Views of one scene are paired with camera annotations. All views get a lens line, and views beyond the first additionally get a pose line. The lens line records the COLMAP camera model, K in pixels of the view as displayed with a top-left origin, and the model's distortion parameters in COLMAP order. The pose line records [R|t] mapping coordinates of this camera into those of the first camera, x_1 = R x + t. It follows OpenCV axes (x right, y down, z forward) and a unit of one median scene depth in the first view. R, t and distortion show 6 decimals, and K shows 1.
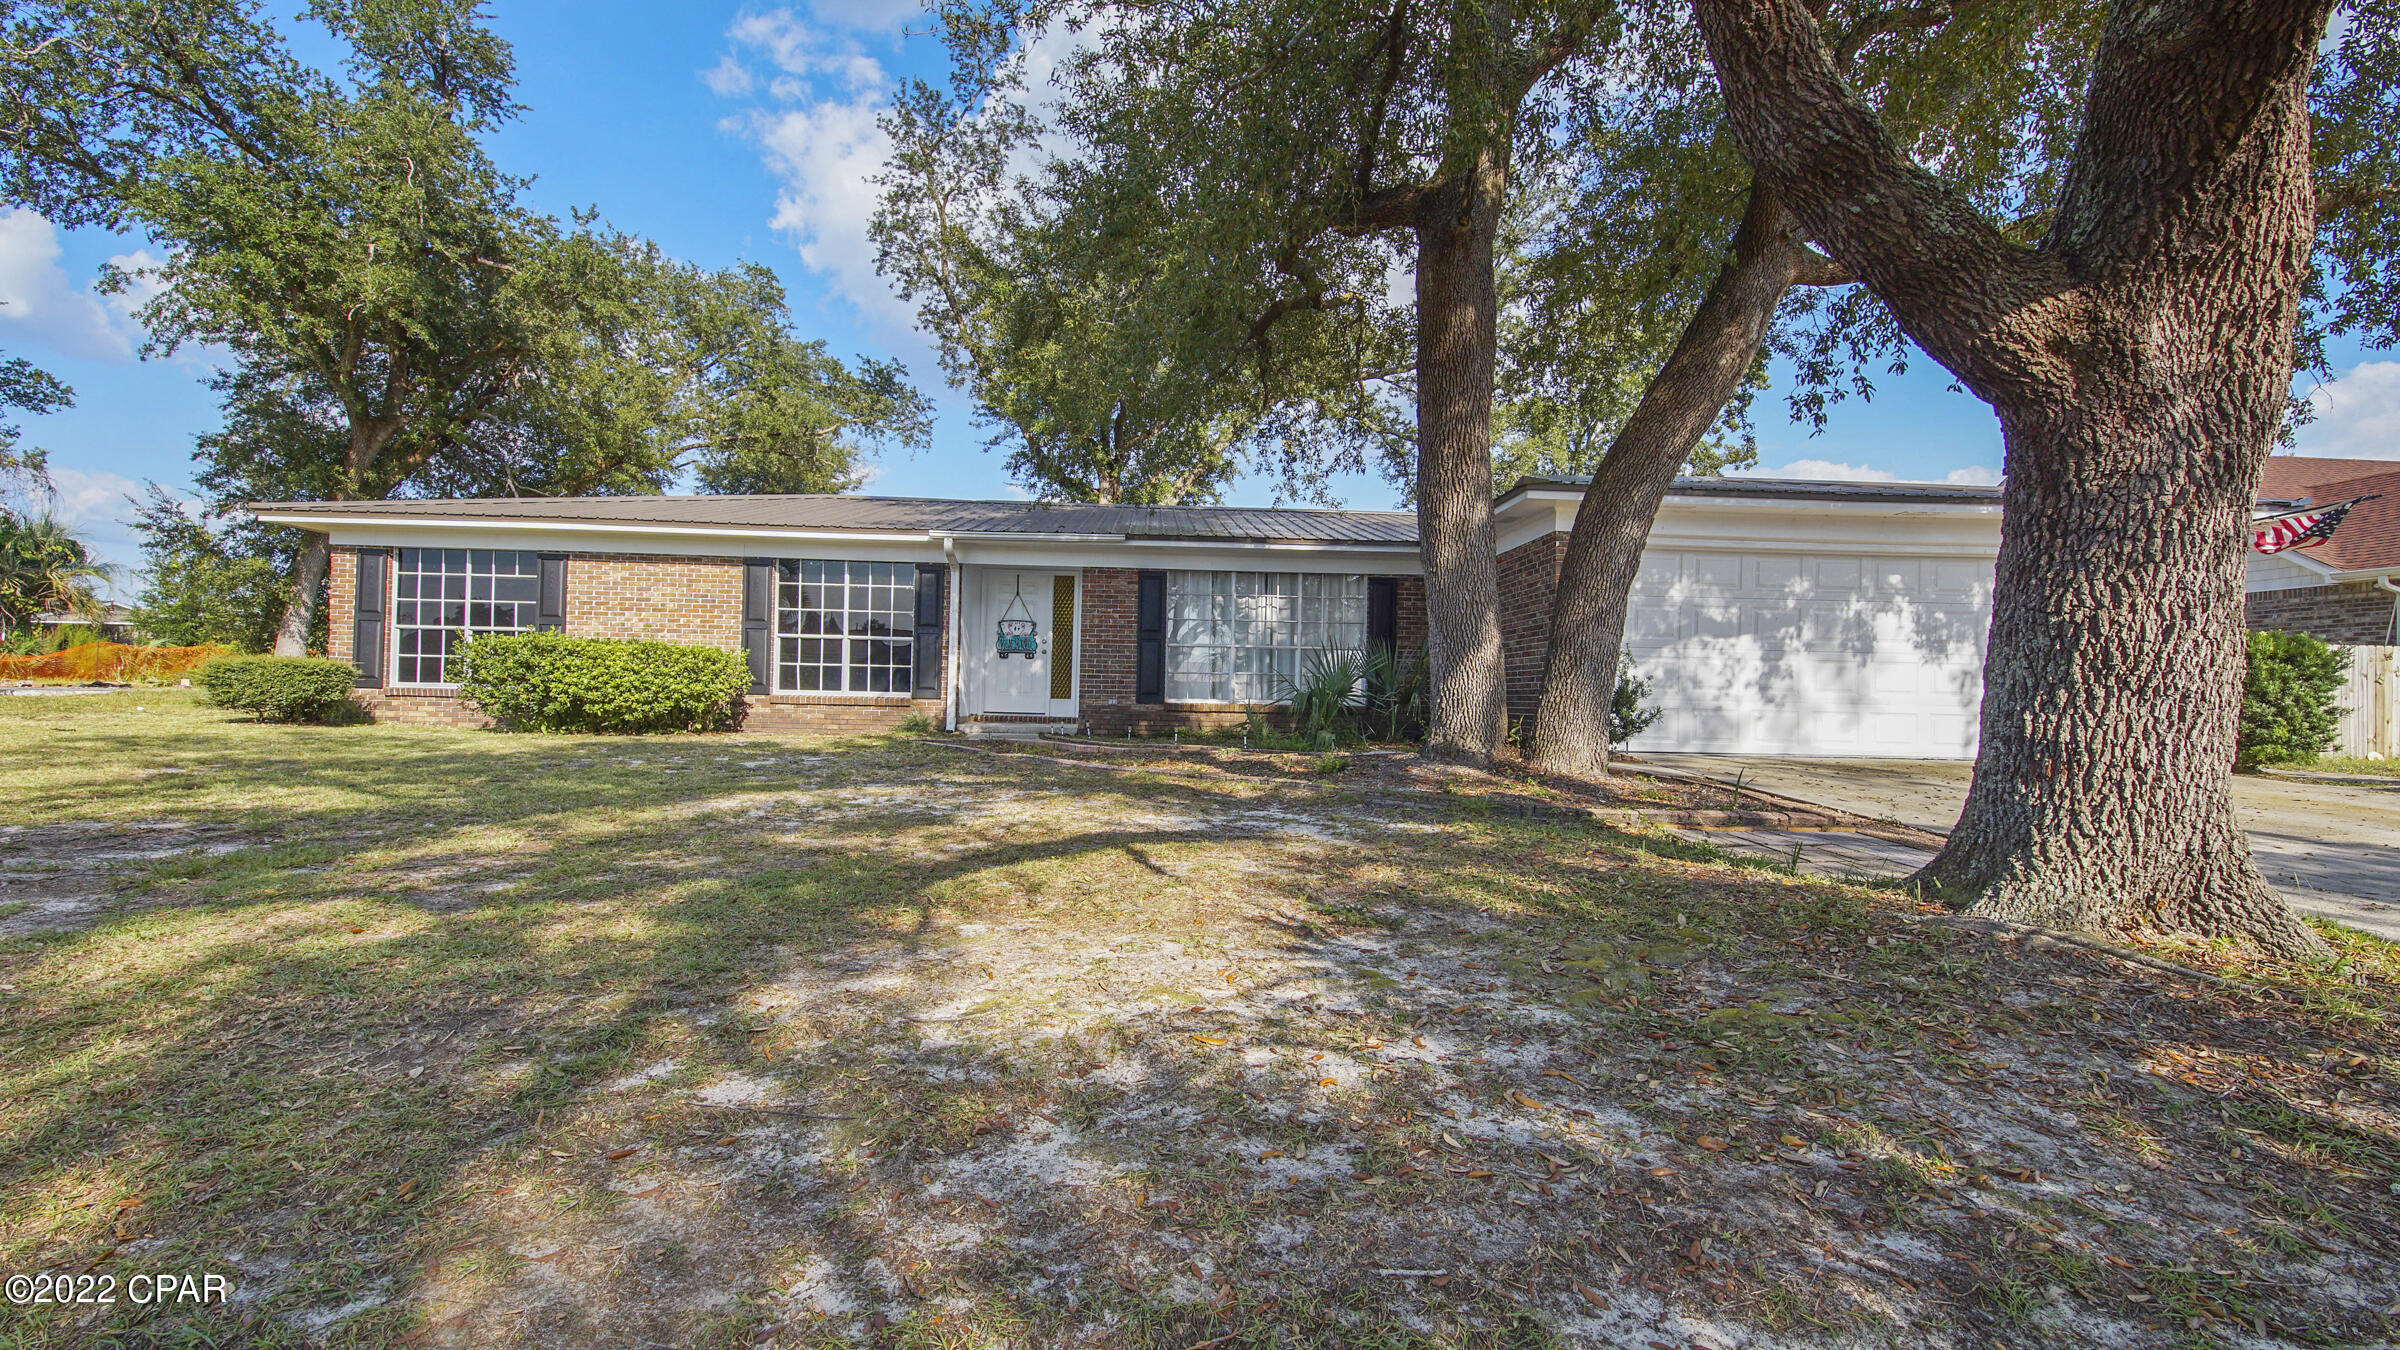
lens RADIAL K [[1059.9, 0, 1195.2], [0, 1059.9, 663.9], [0, 0, 1]] dist [0.047814, -0.030353]
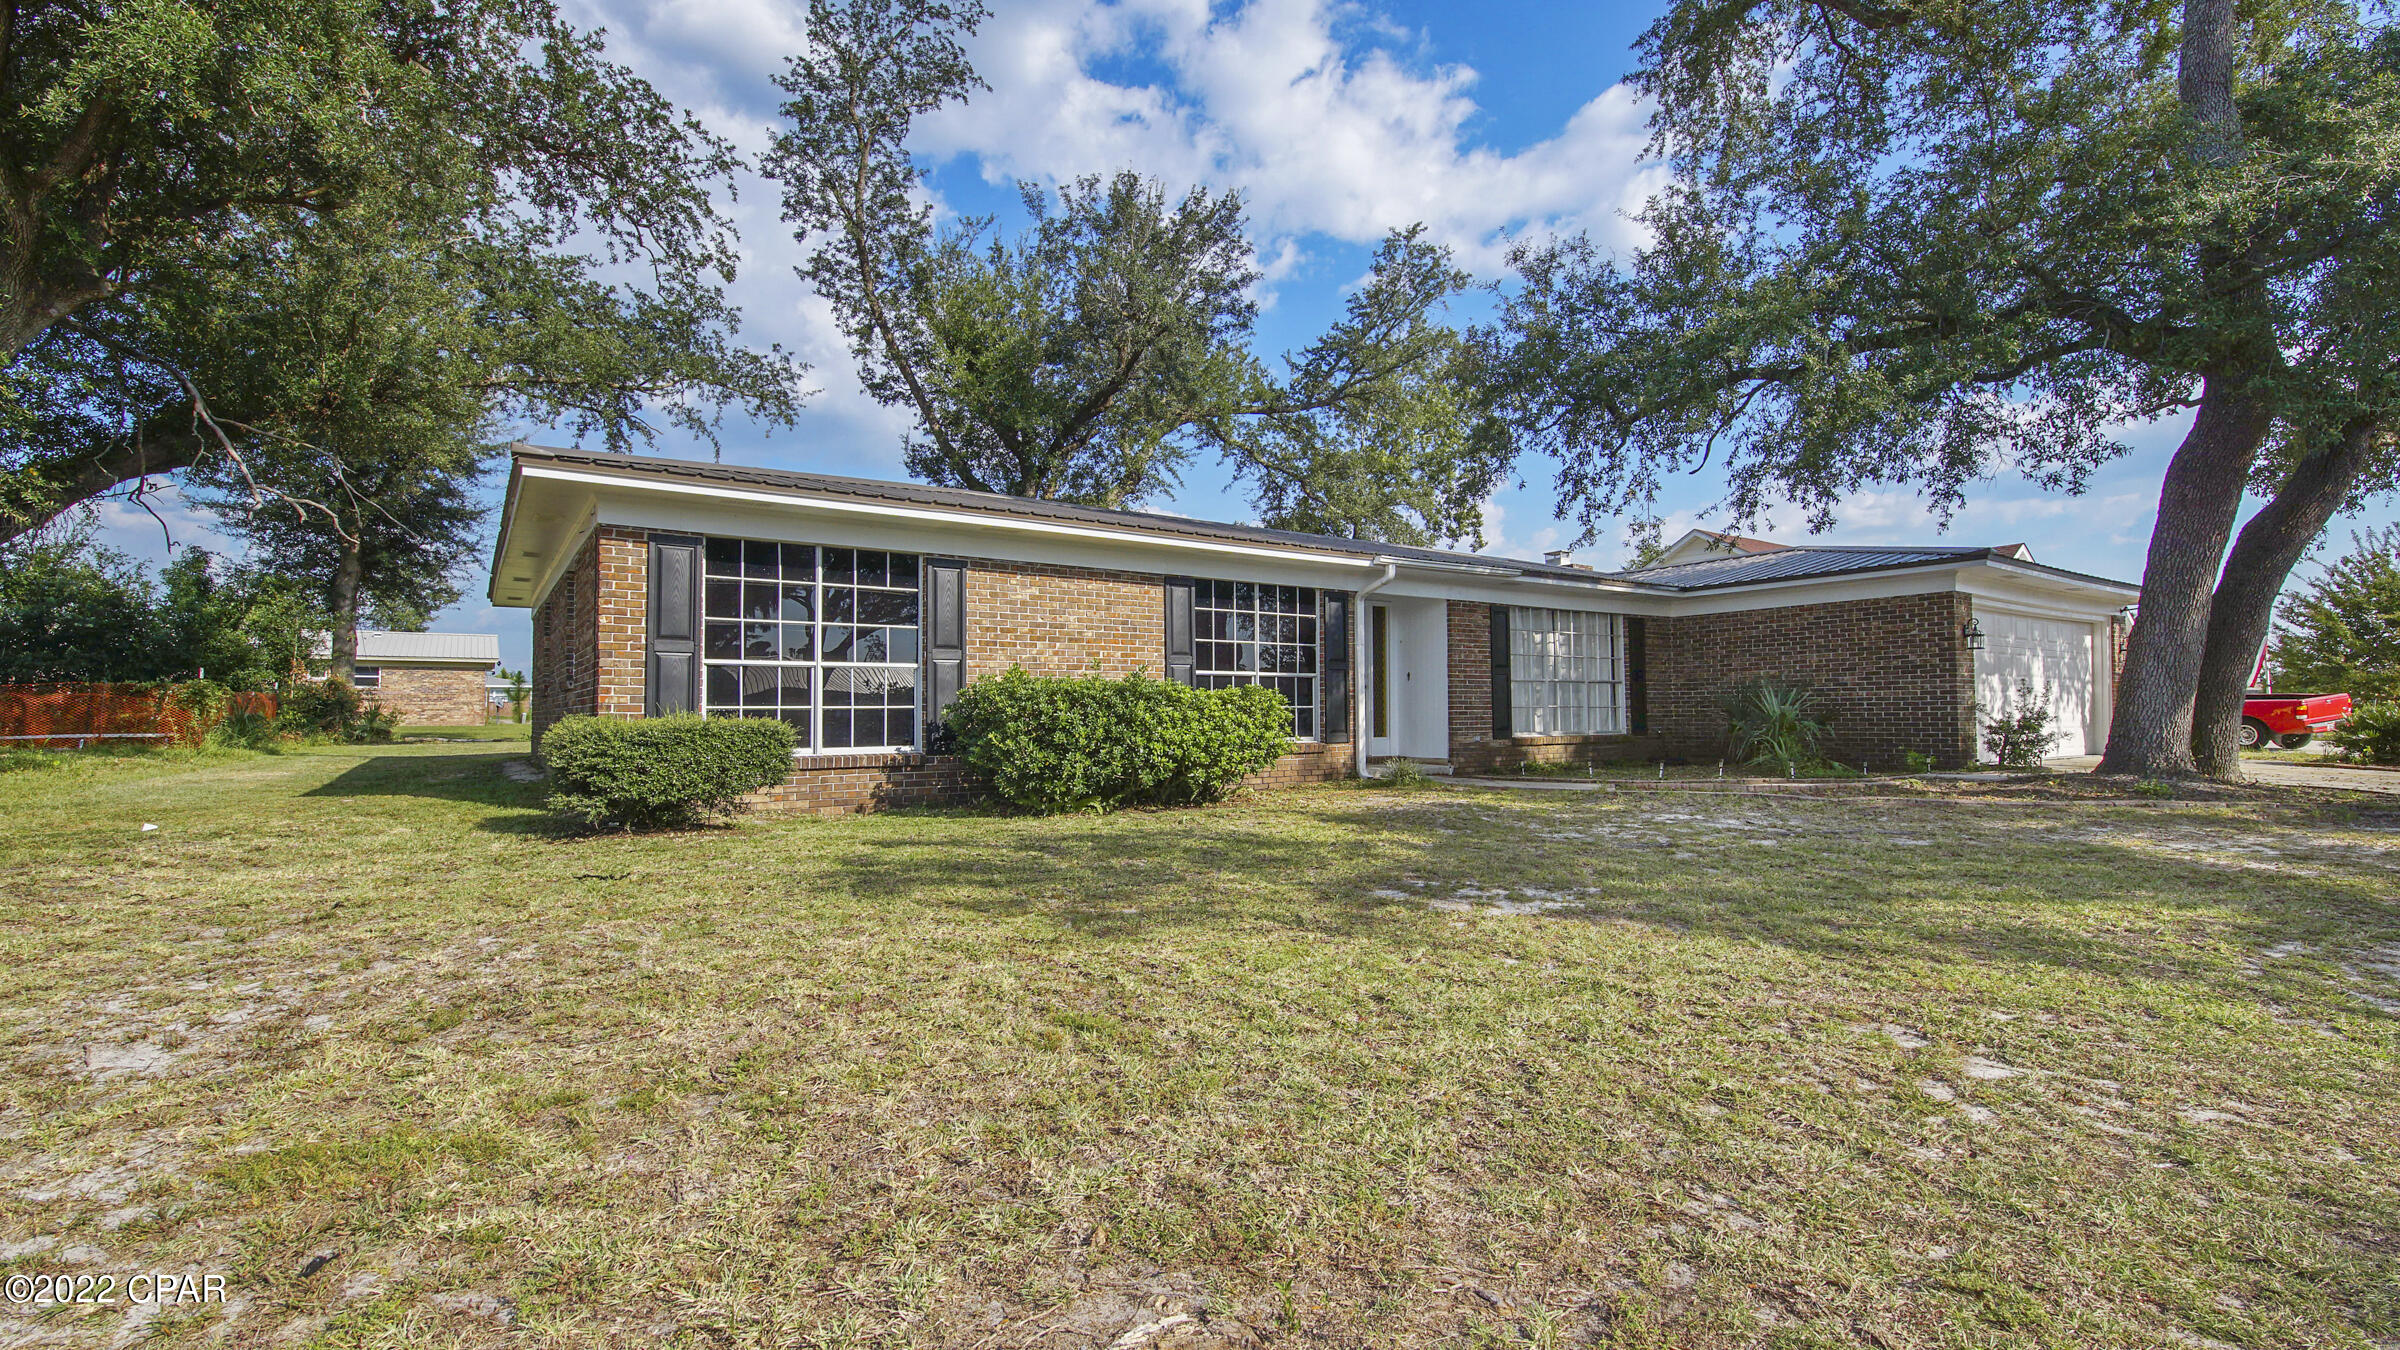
lens RADIAL K [[1059.9, 0, 1195.2], [0, 1059.9, 663.9], [0, 0, 1]] dist [0.047814, -0.030353]
pose [[0.839921, 0.000265, 0.542708, -0.839736], [0.004542, 0.999961, -0.007517, -0.026729], [-0.542689, 0.008779, 0.839888, 0.315497]]
